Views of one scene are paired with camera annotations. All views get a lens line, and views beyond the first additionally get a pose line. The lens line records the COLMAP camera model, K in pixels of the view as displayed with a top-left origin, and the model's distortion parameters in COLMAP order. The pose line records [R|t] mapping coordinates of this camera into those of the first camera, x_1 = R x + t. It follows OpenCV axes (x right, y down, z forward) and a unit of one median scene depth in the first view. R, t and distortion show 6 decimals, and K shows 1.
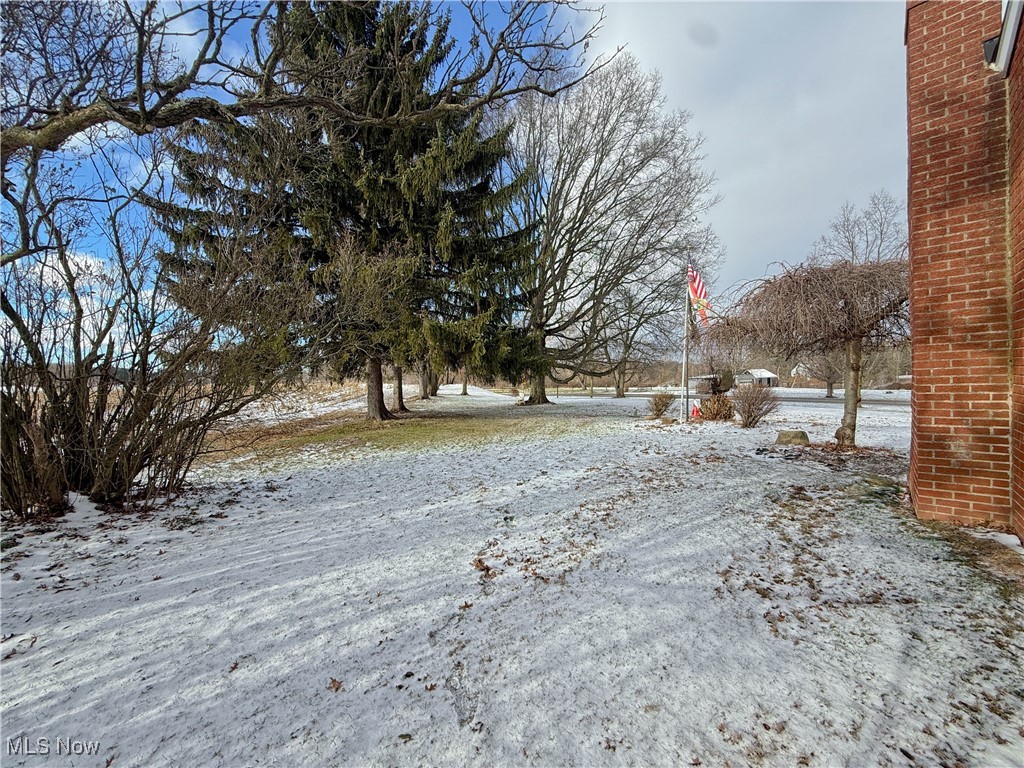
lens RADIAL K [[409.7, 0, 512.0], [0, 409.7, 386.9], [0, 0, 1]] dist [-0.003886, -0.000032]
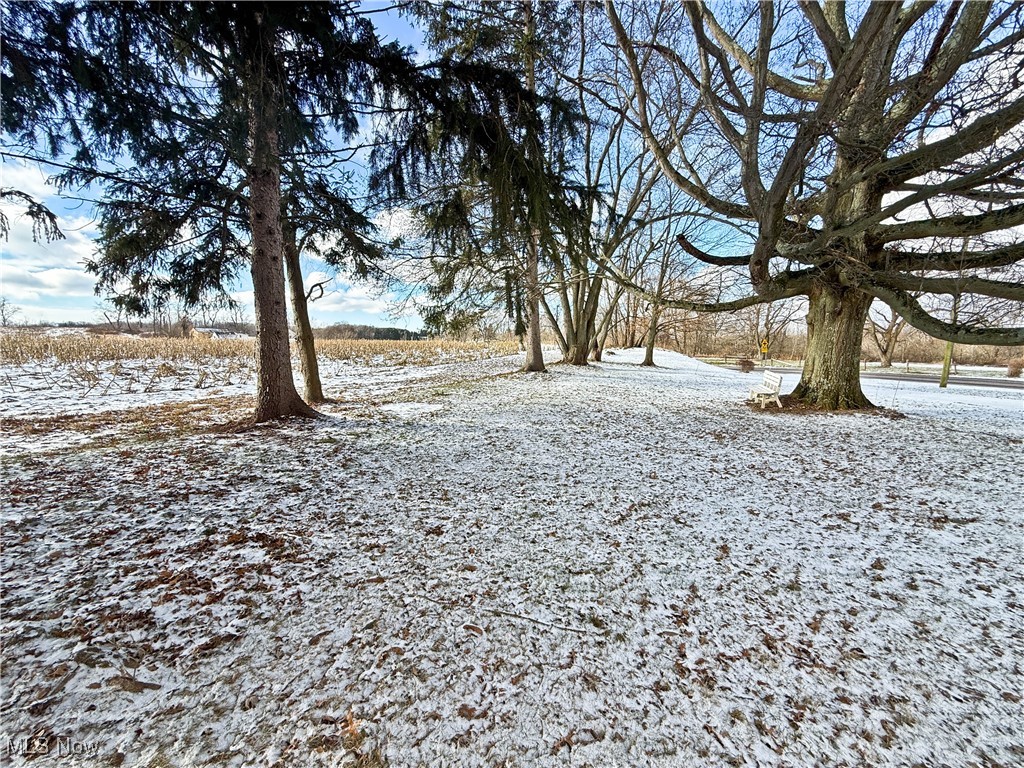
lens RADIAL K [[409.7, 0, 511.2], [0, 409.7, 384.2], [0, 0, 1]] dist [-0.003886, -0.000032]
pose [[0.868220, 0.072735, -0.490820, 0.003959], [-0.035468, 0.995764, 0.084824, 0.004035], [0.494911, -0.056238, 0.867122, 0.400194]]
